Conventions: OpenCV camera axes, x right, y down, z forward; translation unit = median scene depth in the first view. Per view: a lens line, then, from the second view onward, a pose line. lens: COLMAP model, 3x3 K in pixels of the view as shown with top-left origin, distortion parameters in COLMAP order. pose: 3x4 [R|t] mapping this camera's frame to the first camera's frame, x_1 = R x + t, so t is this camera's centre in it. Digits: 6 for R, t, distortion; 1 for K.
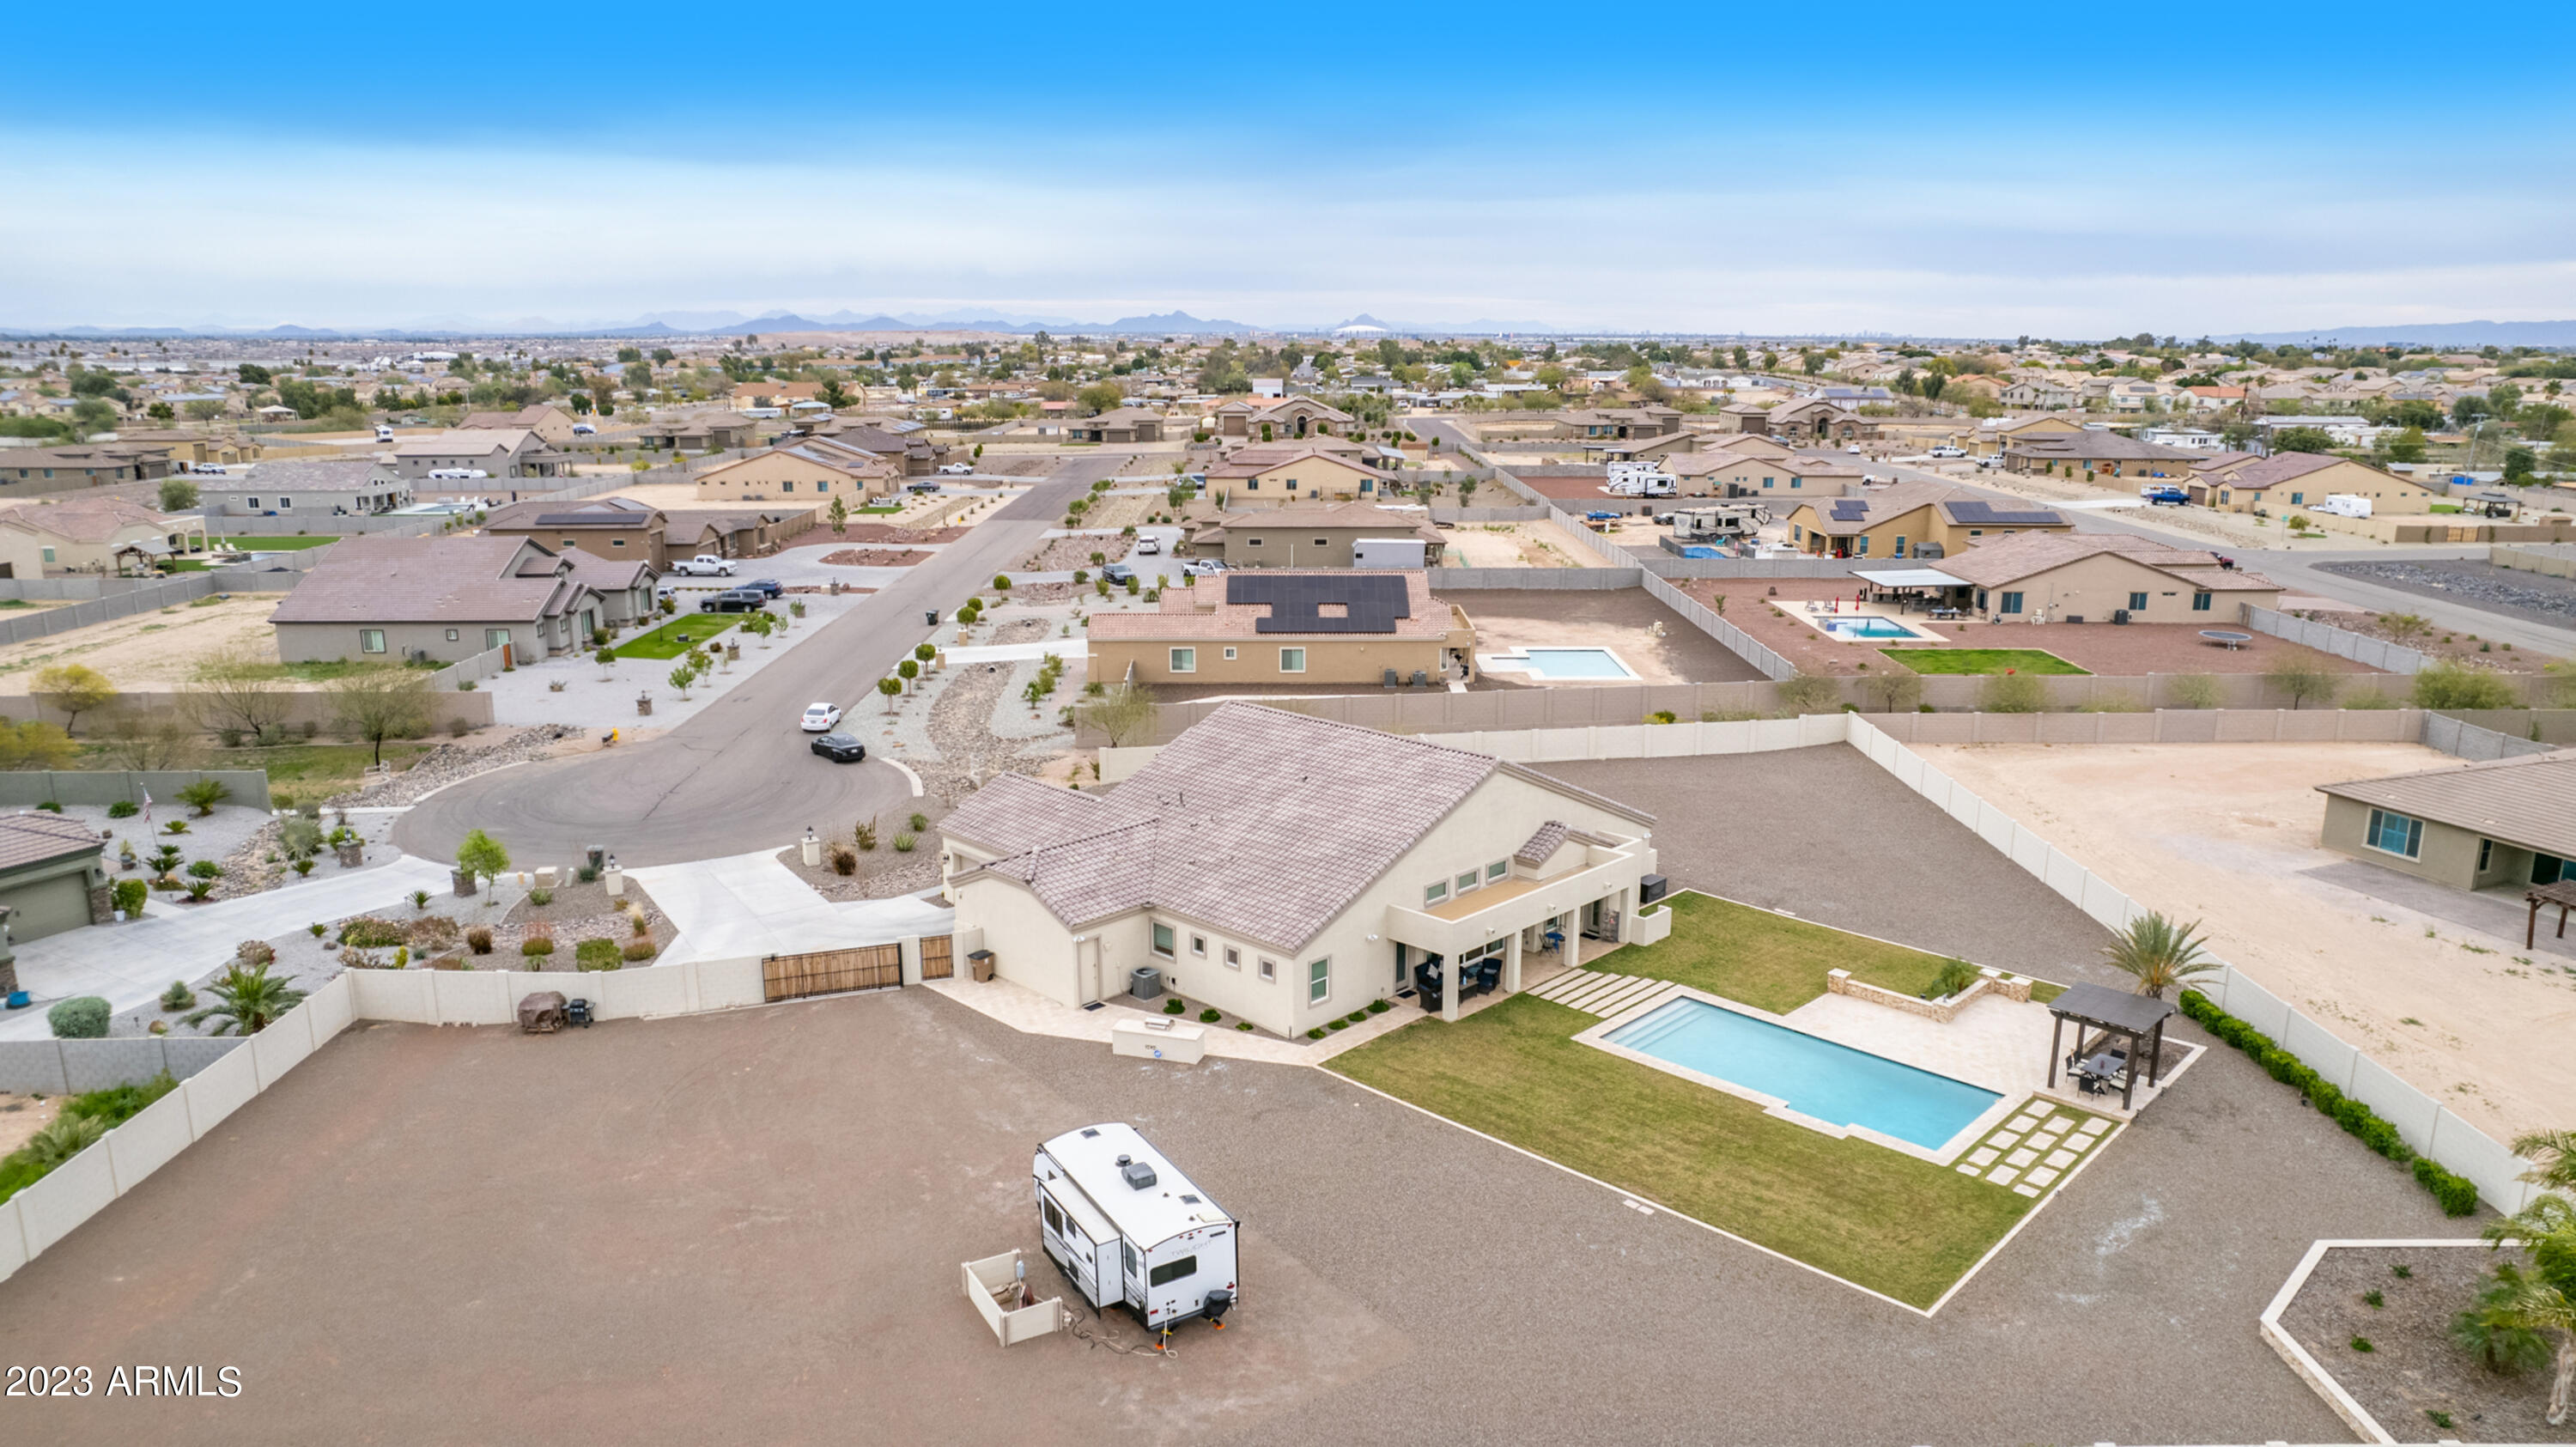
lens RADIAL K [[1691.7, 0, 1295.3], [0, 1691.7, 725.8], [0, 0, 1]] dist [-0.076363, 0.066086]
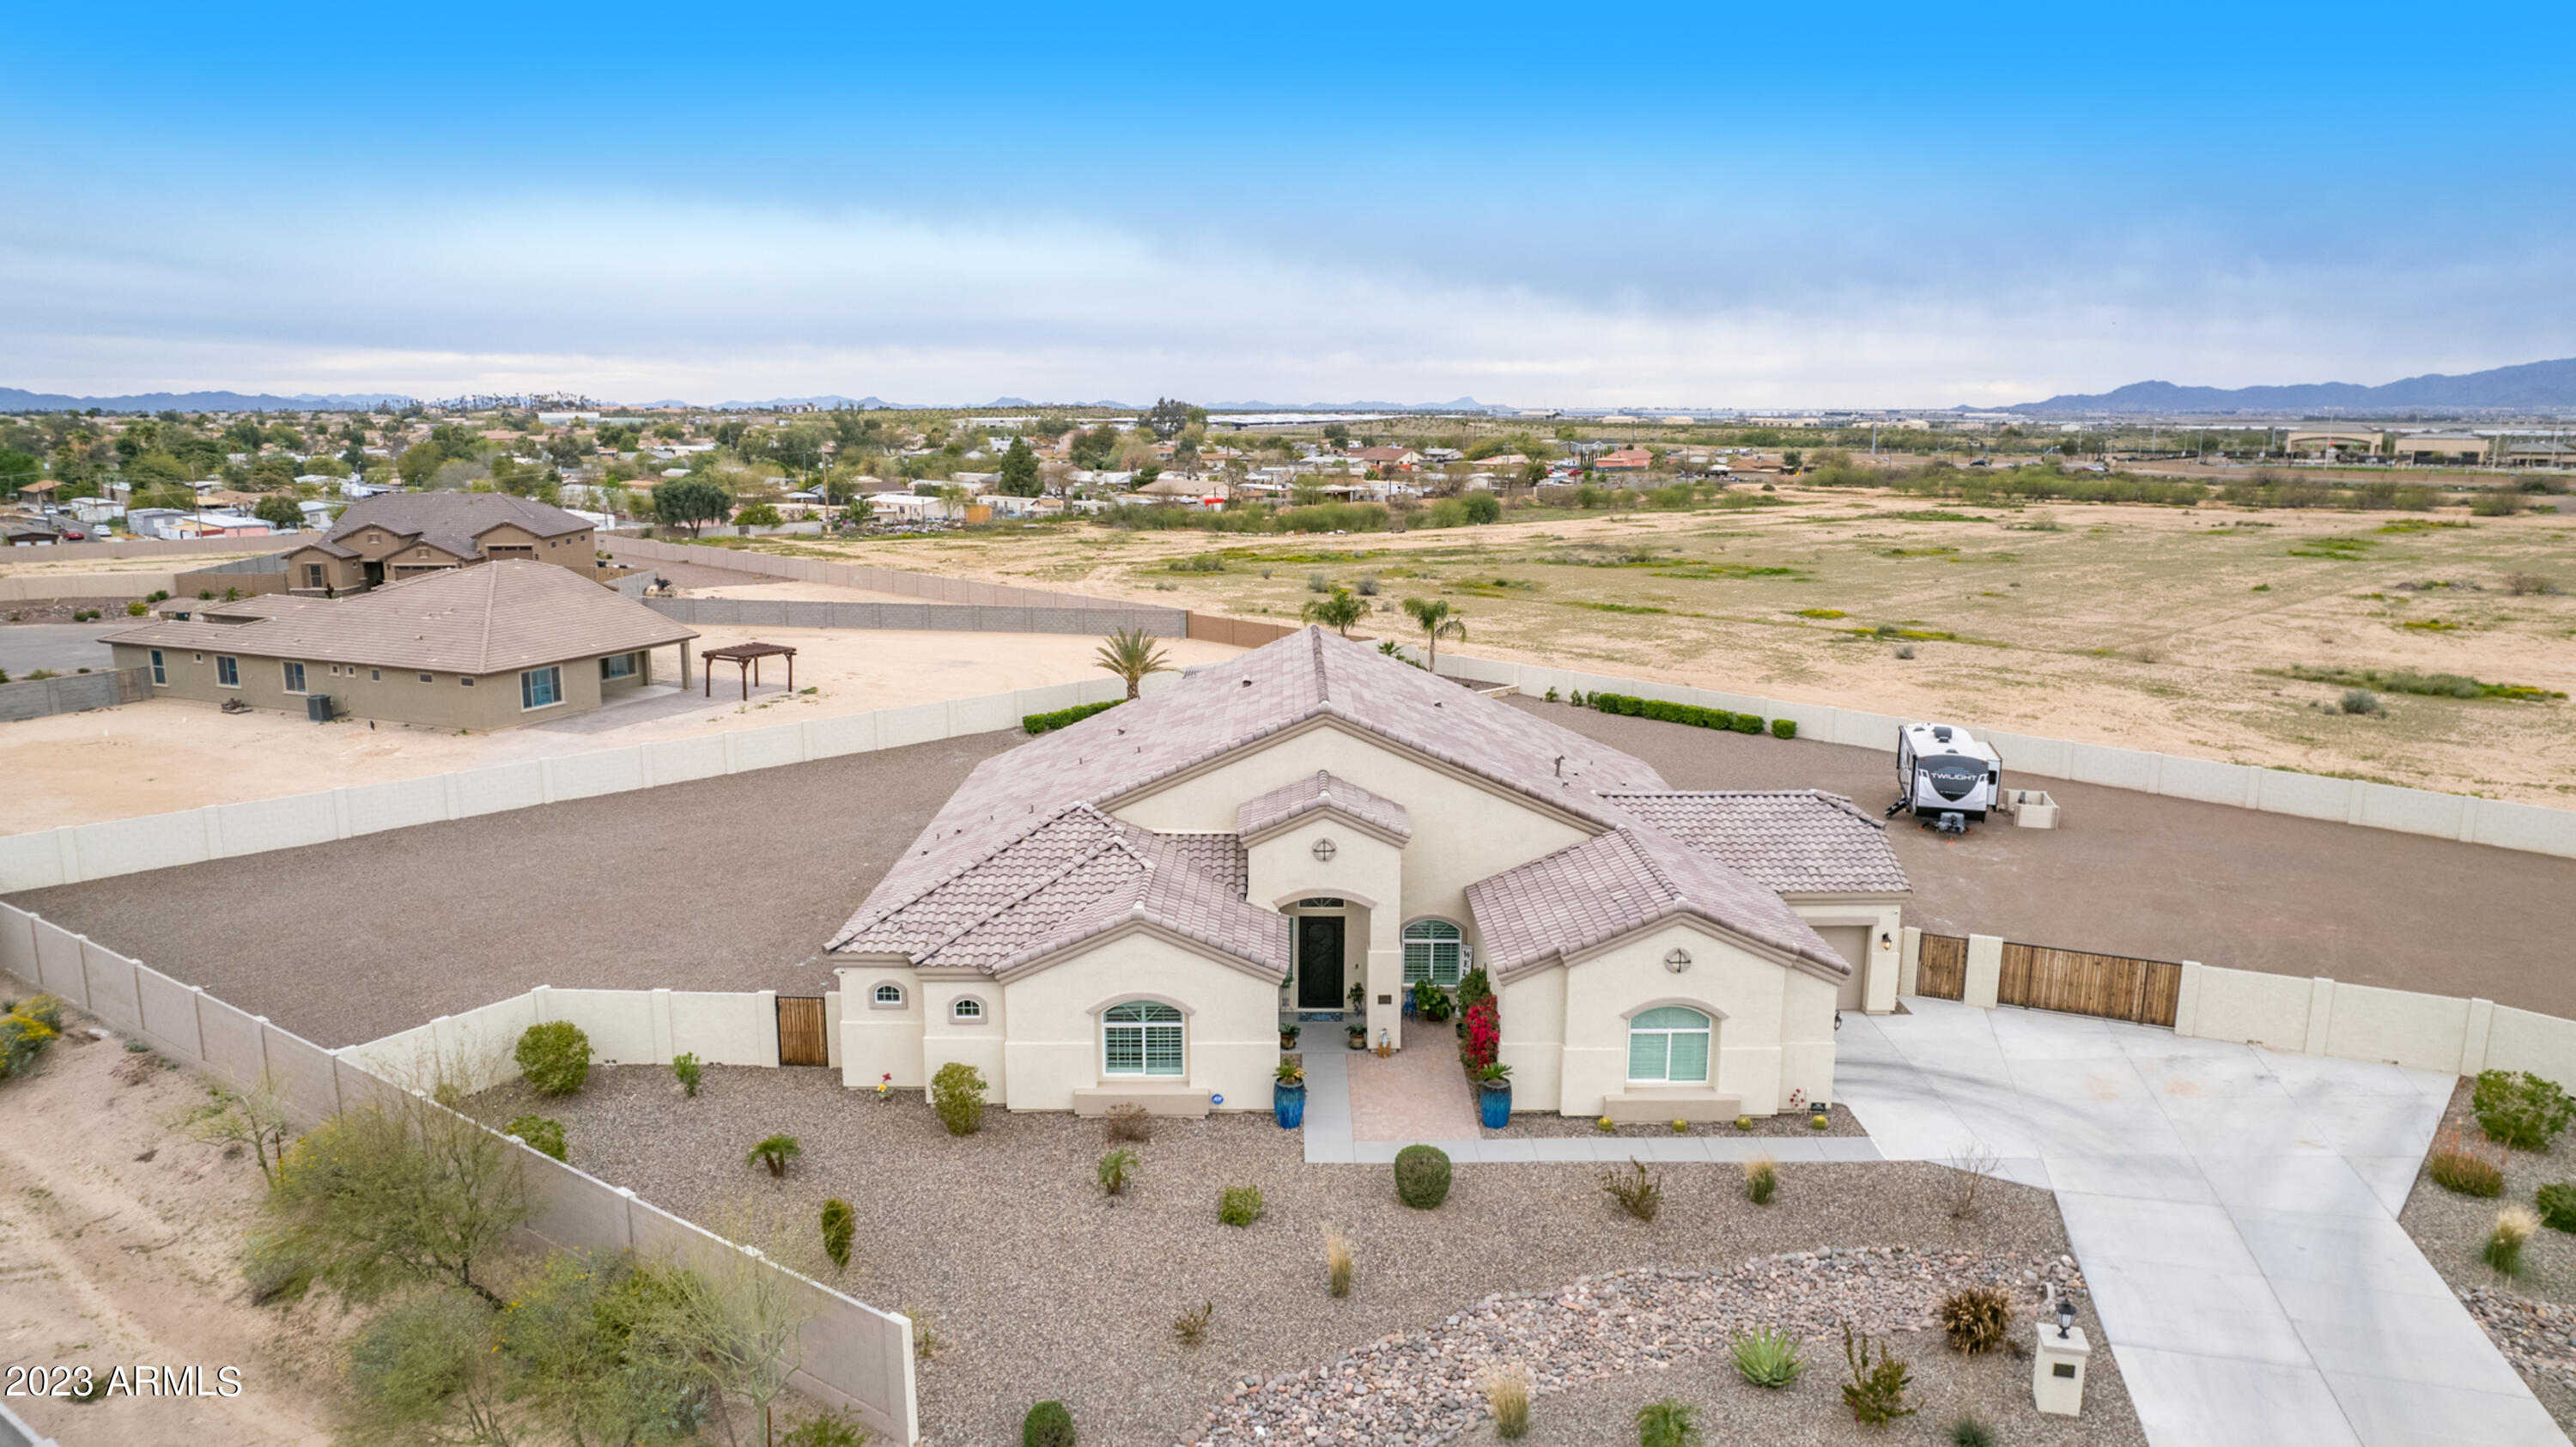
lens RADIAL K [[1671.7, 0, 1294.5], [0, 1671.7, 735.9], [0, 0, 1]] dist [-0.073052, 0.064920]
pose [[-0.702610, -0.142848, 0.697090, -0.493016], [0.156944, 0.924408, 0.347617, -0.235326], [-0.694052, 0.353643, -0.627079, 1.592086]]
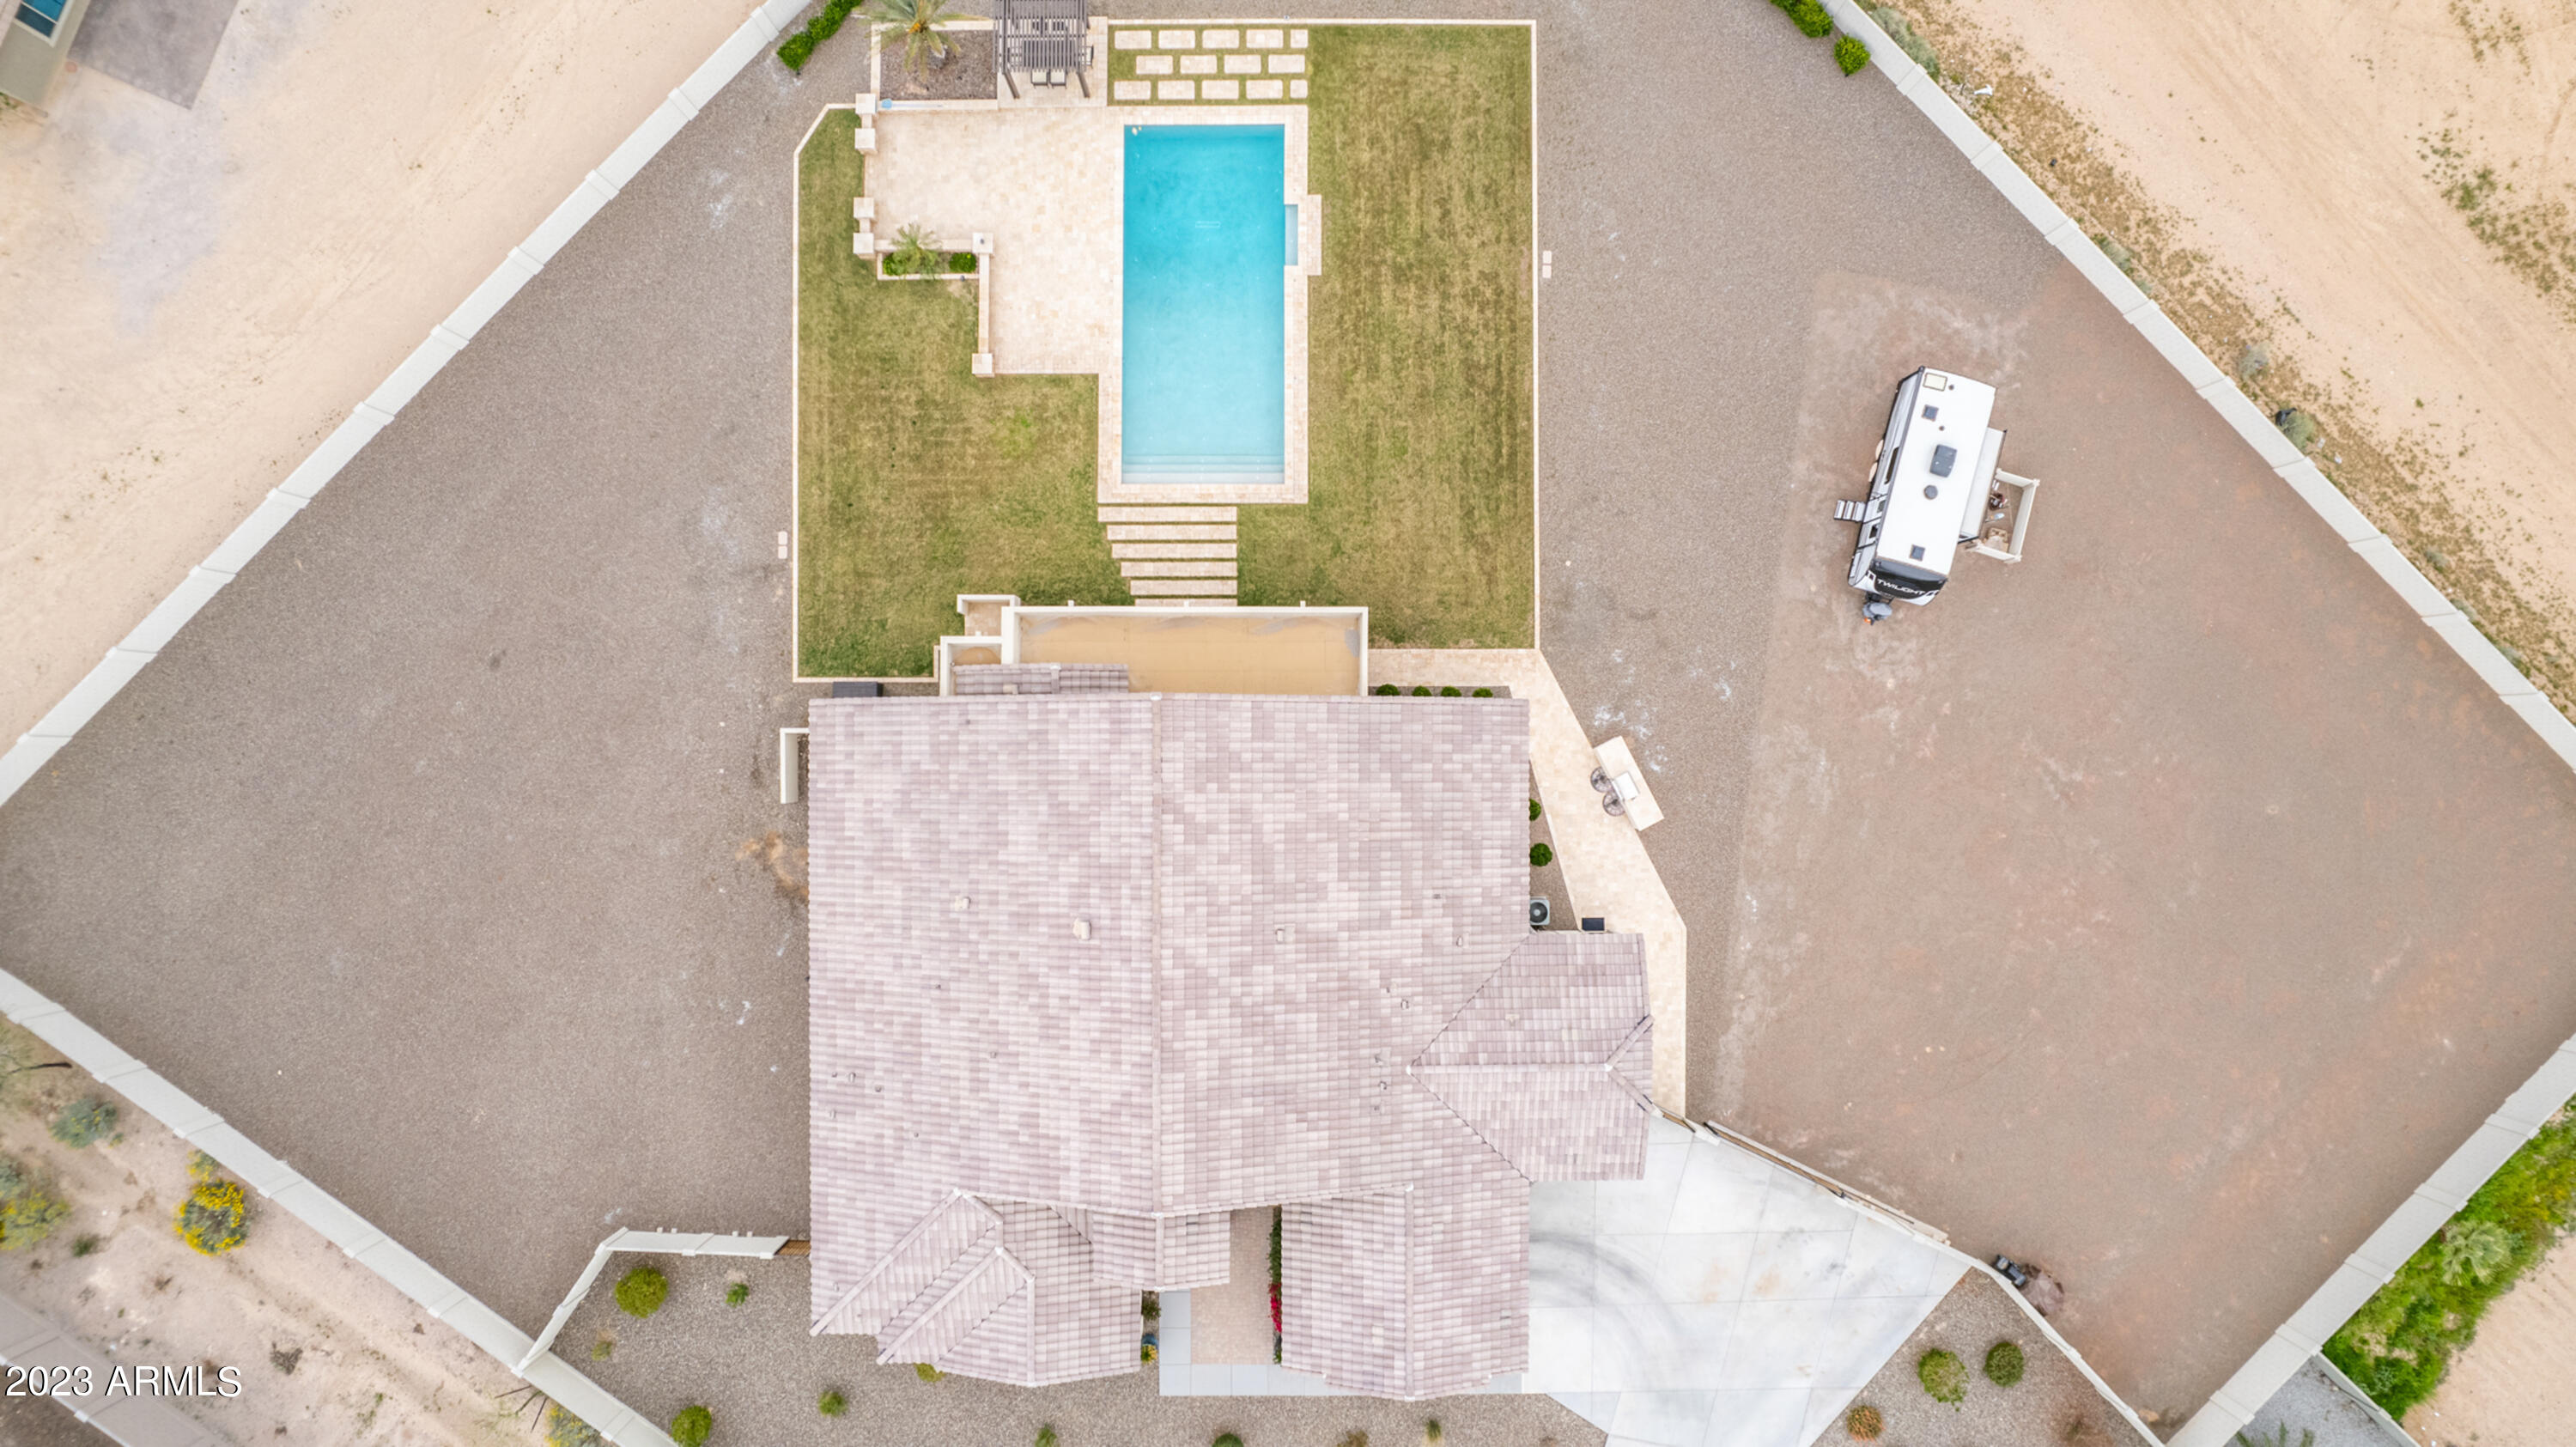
lens RADIAL K [[1687.1, 0, 1294.2], [0, 1687.1, 725.4], [0, 0, 1]] dist [-0.072535, 0.066580]
pose [[-0.698376, -0.715730, -0.001178, 0.071877], [0.157261, -0.155053, 0.975309, -0.714405], [-0.698240, 0.680947, 0.220841, 0.807376]]
